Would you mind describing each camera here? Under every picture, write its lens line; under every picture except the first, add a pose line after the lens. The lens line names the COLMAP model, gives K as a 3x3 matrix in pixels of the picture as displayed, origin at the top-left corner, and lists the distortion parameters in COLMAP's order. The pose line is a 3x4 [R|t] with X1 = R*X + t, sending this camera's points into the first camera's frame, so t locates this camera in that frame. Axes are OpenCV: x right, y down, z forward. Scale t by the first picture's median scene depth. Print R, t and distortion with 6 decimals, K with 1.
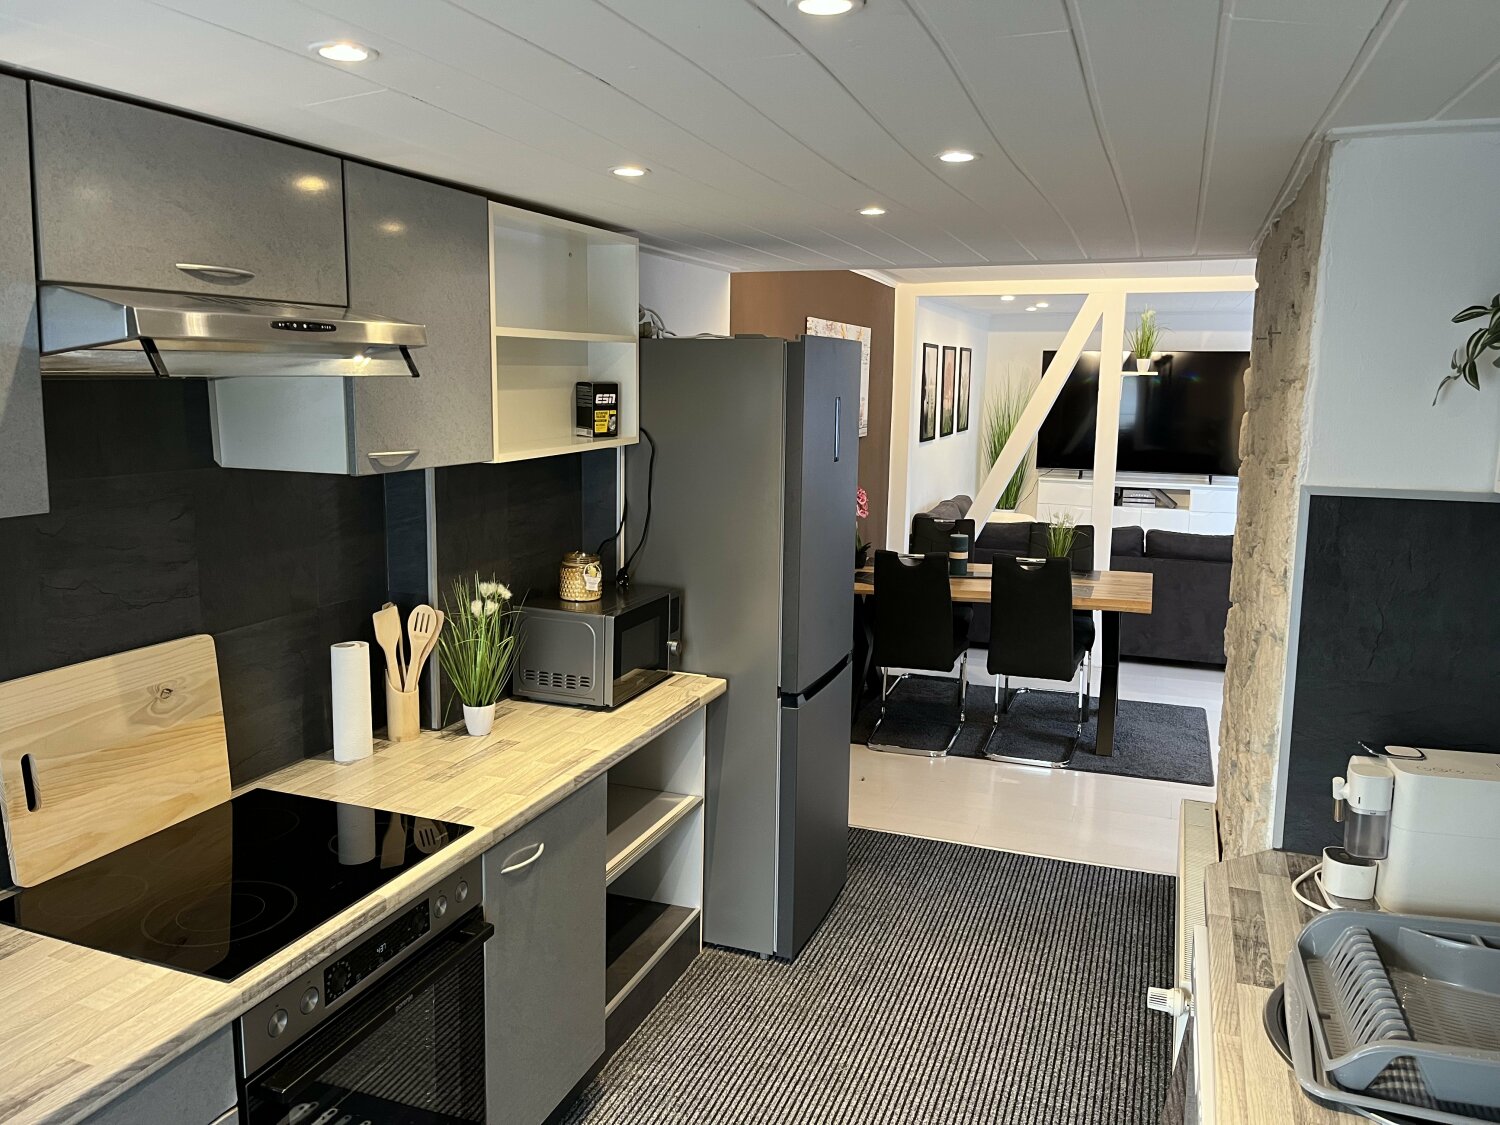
lens RADIAL K [[1128.4, 0, 754.7], [0, 1128.4, 561.5], [0, 0, 1]] dist [0.069874, -0.092110]
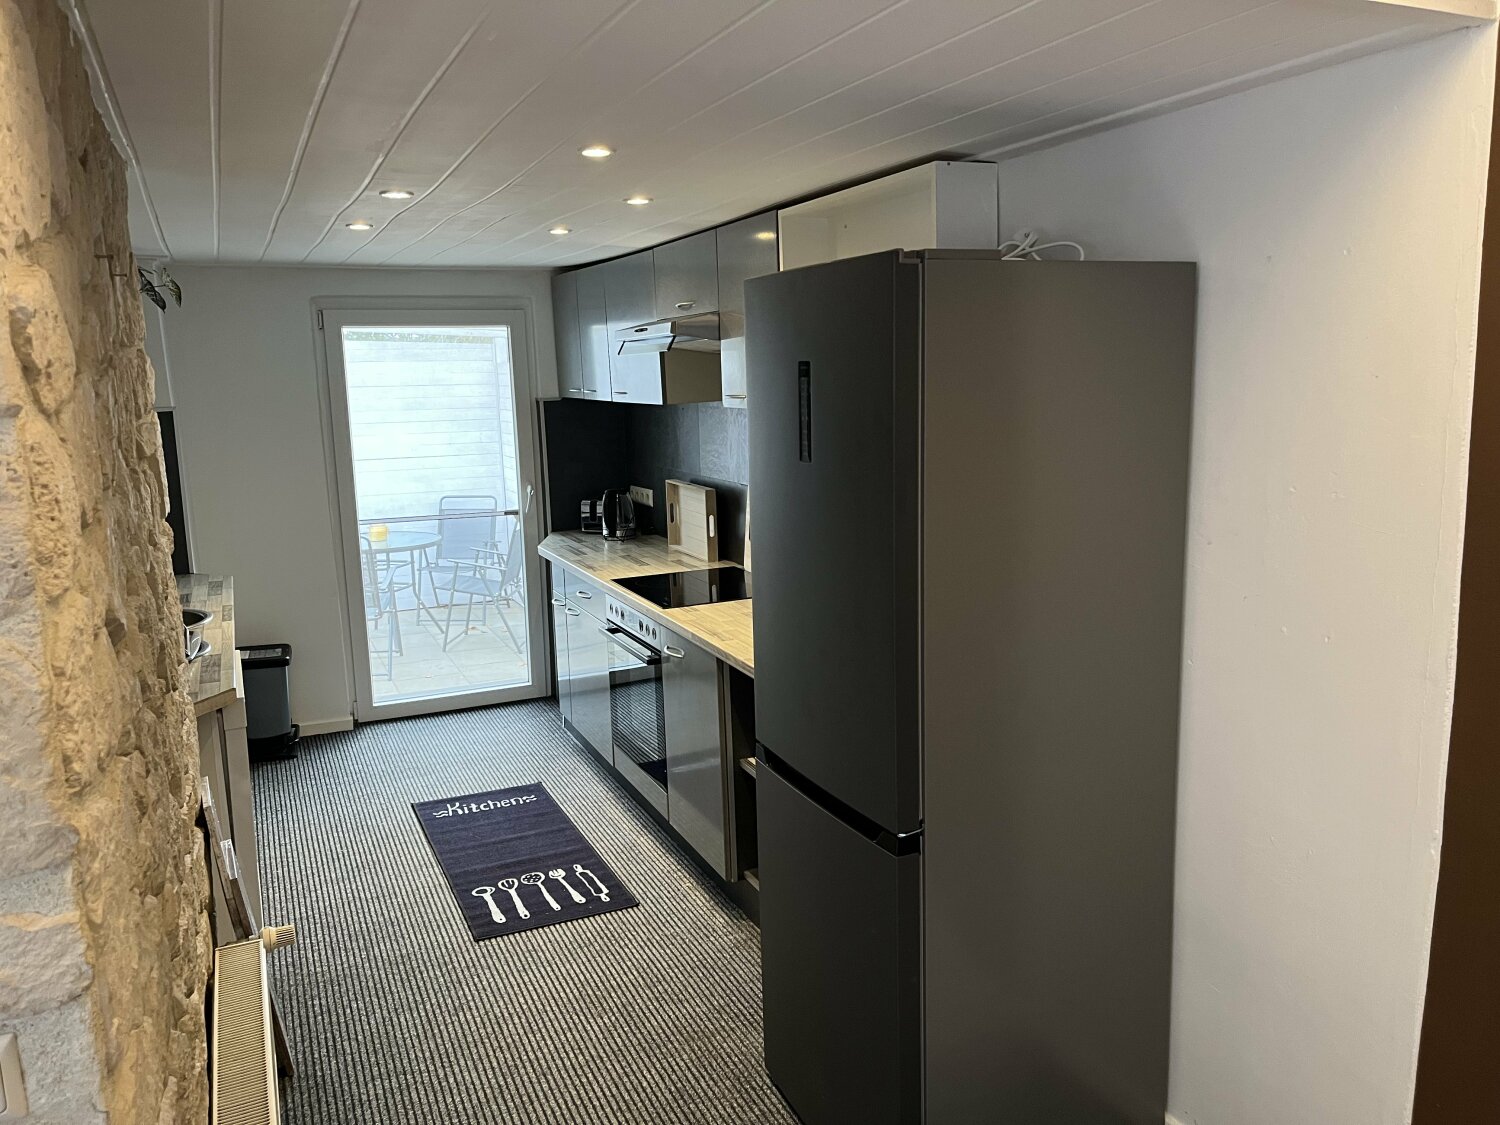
lens RADIAL K [[1128.4, 0, 749.2], [0, 1128.4, 565.9], [0, 0, 1]] dist [0.069874, -0.092110]
pose [[-0.708969, 0.129977, -0.693159, 0.665725], [-0.095621, 0.956077, 0.277079, -0.252158], [0.698727, 0.262721, -0.665401, 1.729873]]
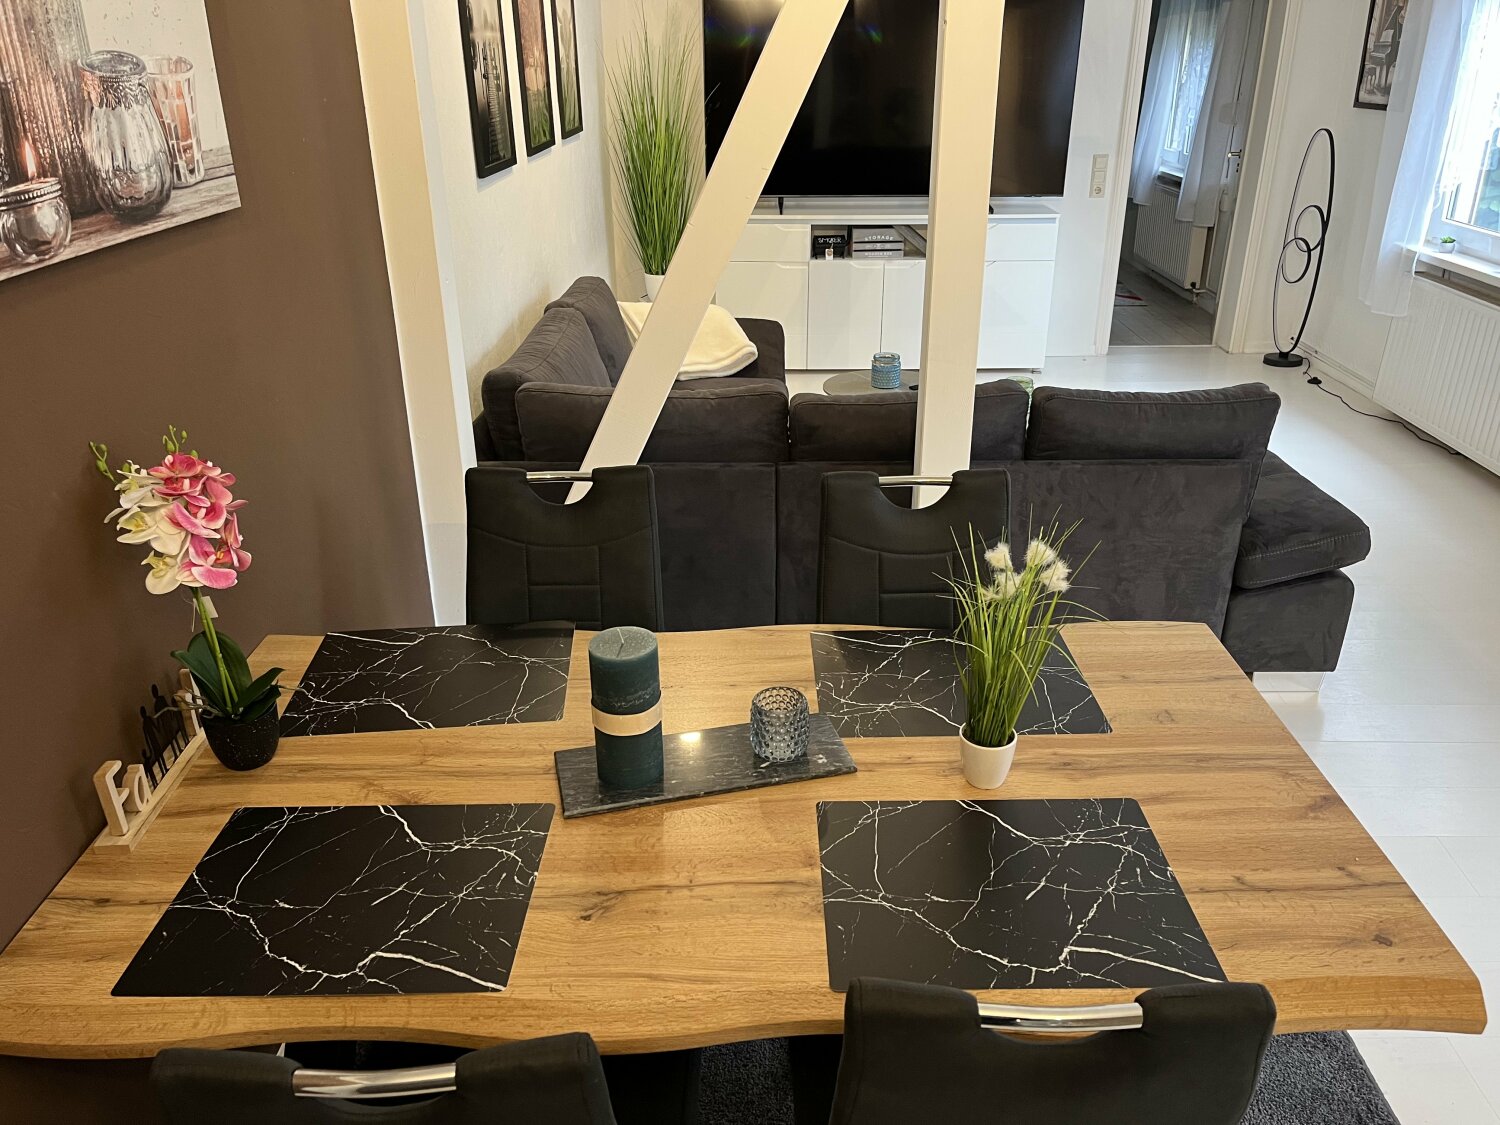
lens RADIAL K [[1128.4, 0, 767.2], [0, 1128.4, 573.0], [0, 0, 1]] dist [0.069874, -0.092110]
pose [[0.941986, -0.156564, 0.296901, 0.289699], [0.071033, 0.957501, 0.279547, -0.222334], [-0.328050, -0.242240, 0.913073, 1.590568]]
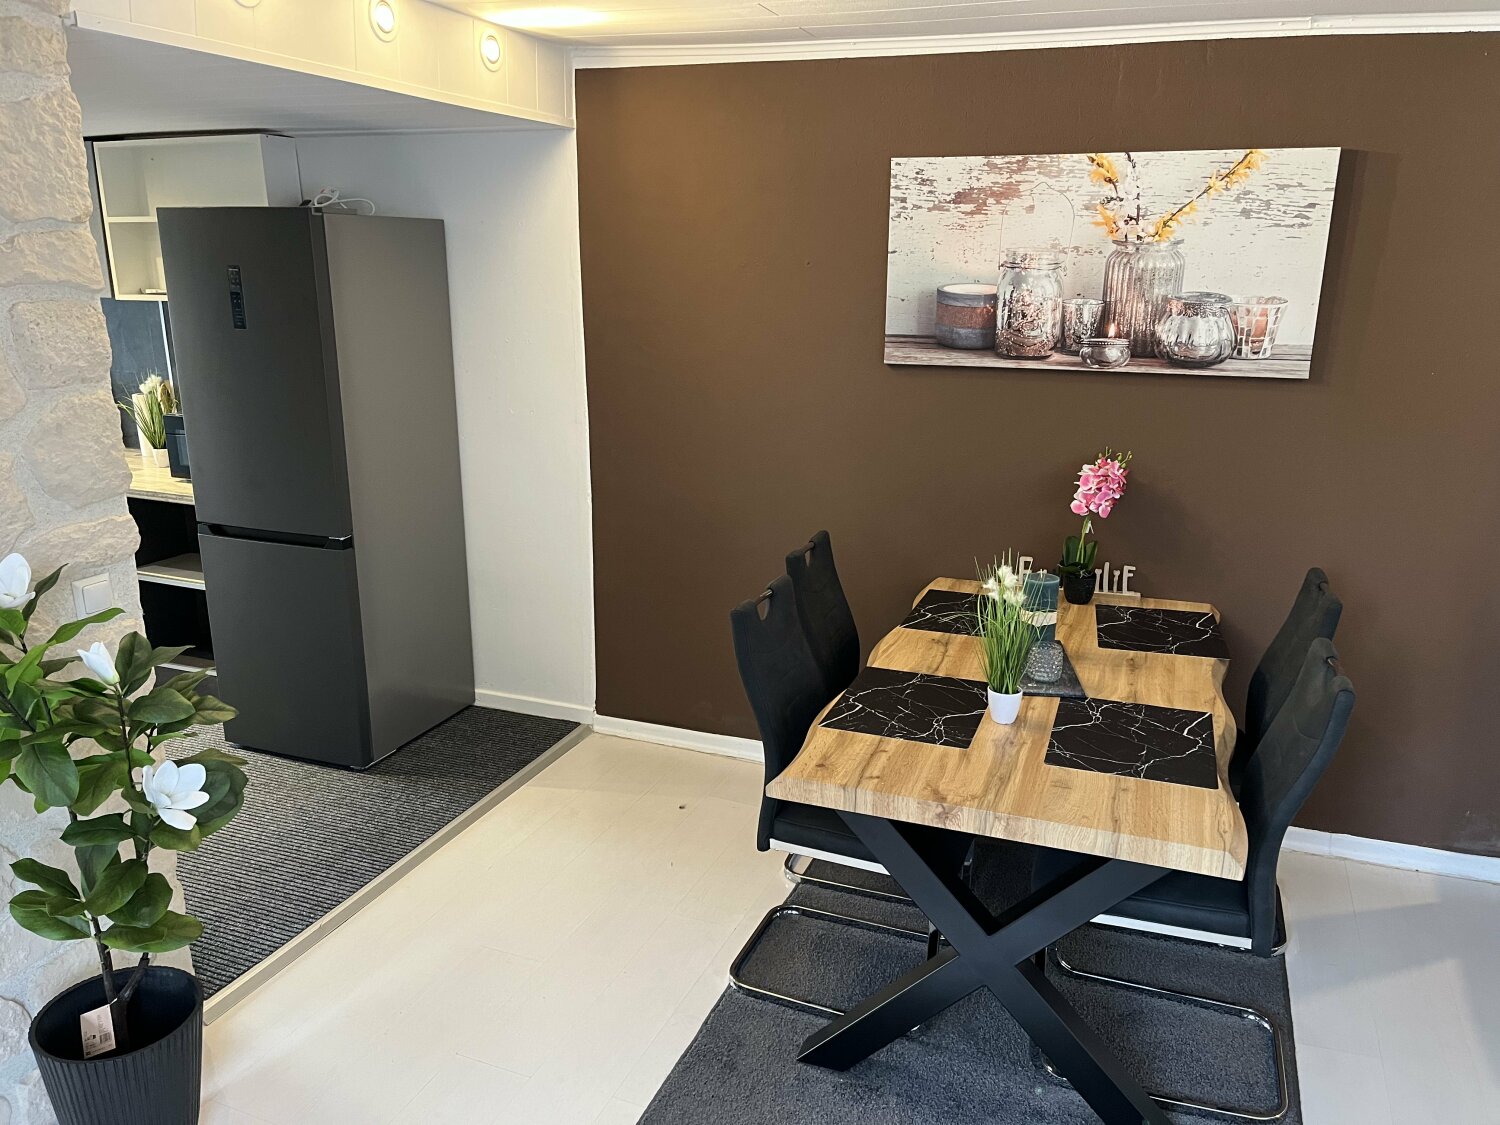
lens RADIAL K [[1128.4, 0, 762.5], [0, 1128.4, 575.2], [0, 0, 1]] dist [0.069874, -0.092110]
pose [[-0.006866, 0.256825, -0.966434, 1.391513], [-0.171728, 0.951795, 0.254155, -0.271482], [0.985120, 0.167709, 0.037569, 1.794473]]
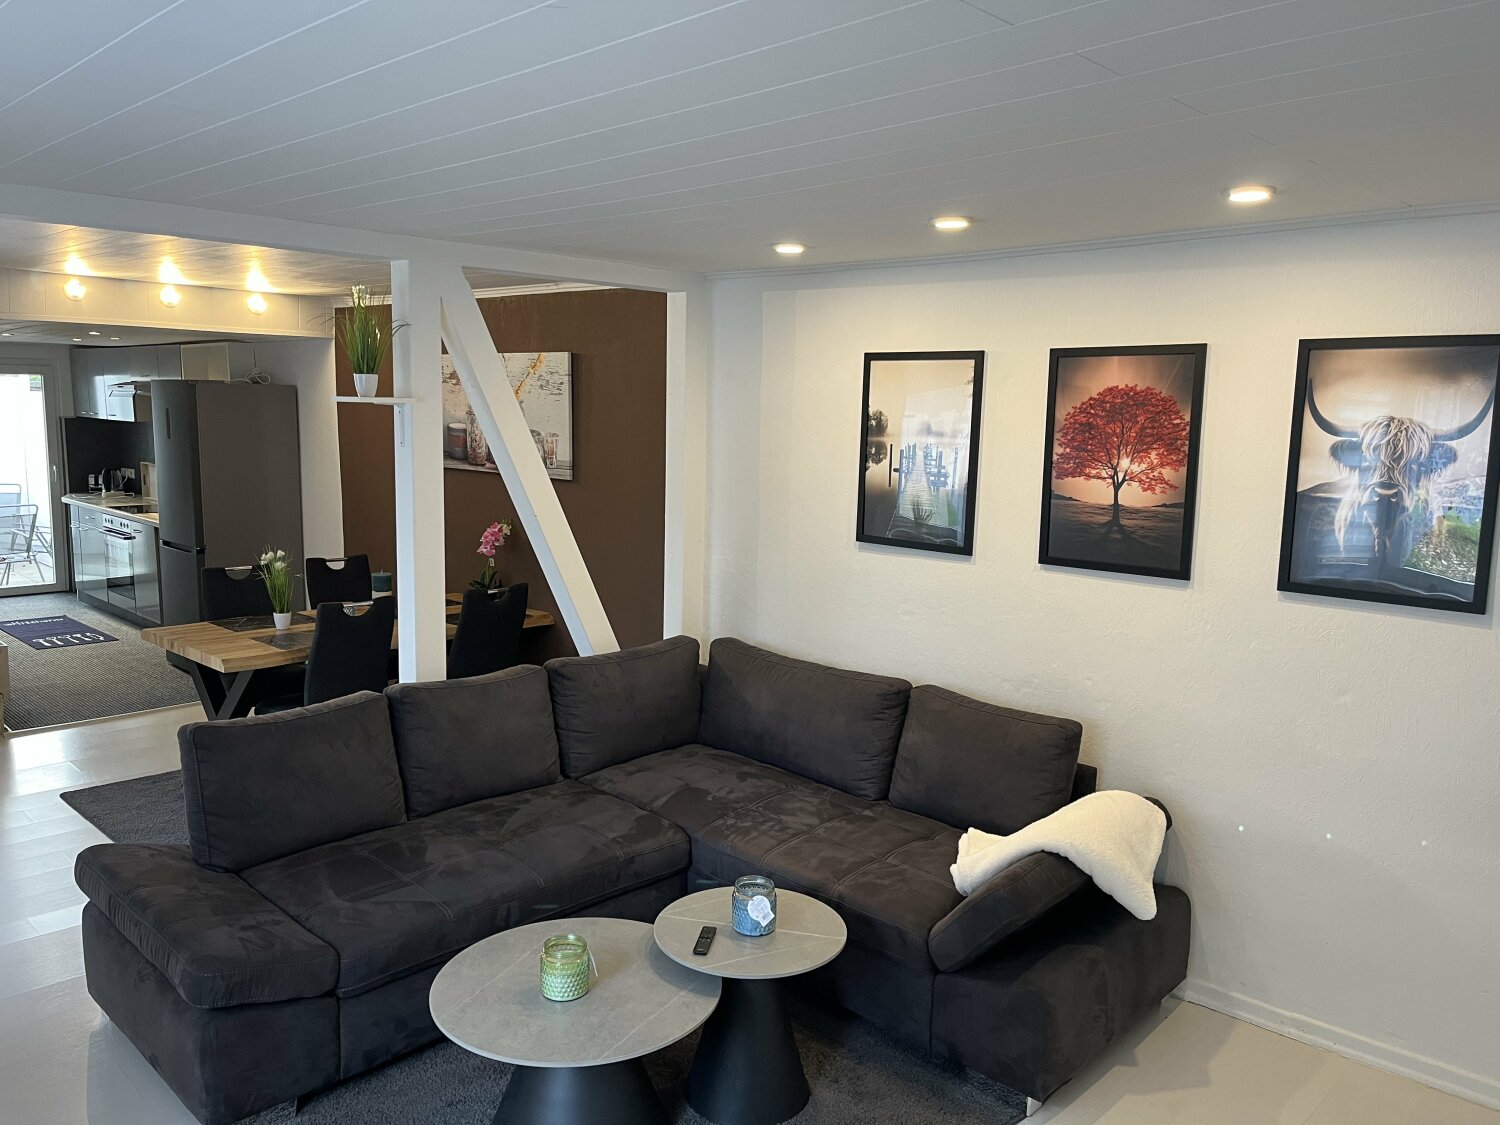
lens RADIAL K [[1128.4, 0, 742.7], [0, 1128.4, 573.5], [0, 0, 1]] dist [0.069874, -0.092110]
pose [[-0.406654, 0.115222, -0.906287, 1.902539], [-0.173594, 0.964196, 0.200476, -0.550210], [0.896938, 0.238850, -0.372092, 3.377672]]
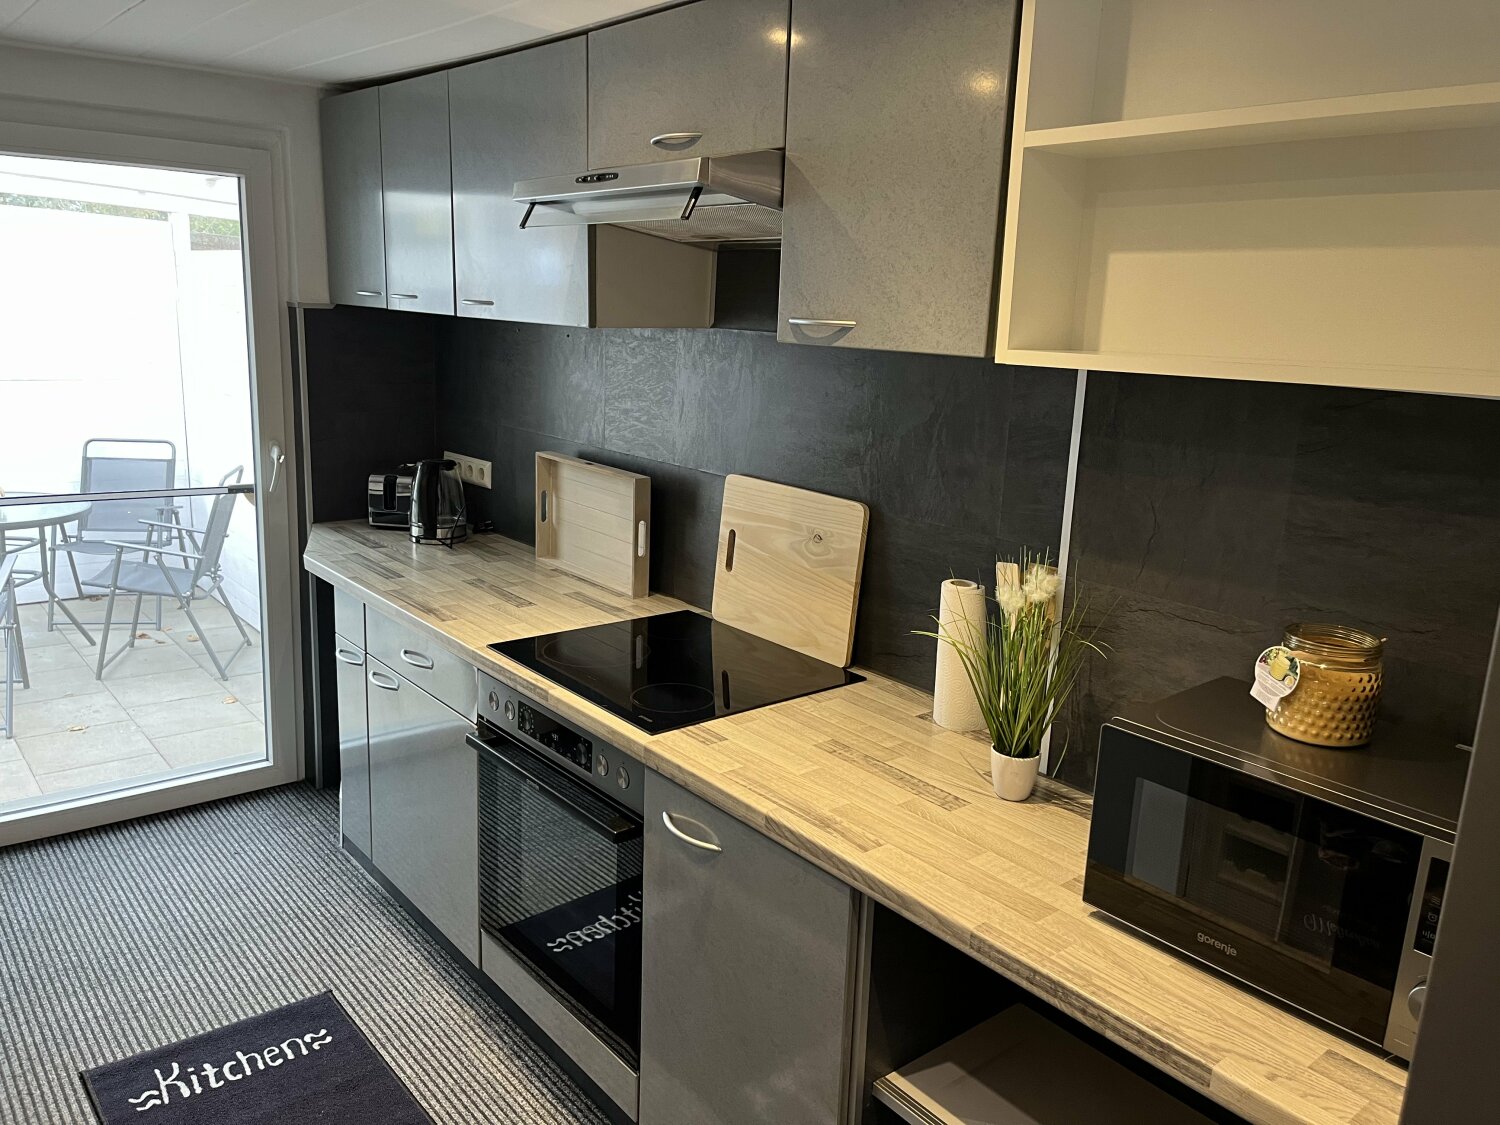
lens RADIAL K [[1128.4, 0, 752.0], [0, 1128.4, 553.8], [0, 0, 1]] dist [0.069874, -0.092110]
pose [[-0.490363, 0.157347, -0.857197, 0.352348], [-0.186945, 0.941682, 0.279798, -0.126717], [0.851232, 0.297452, -0.432350, 1.090634]]
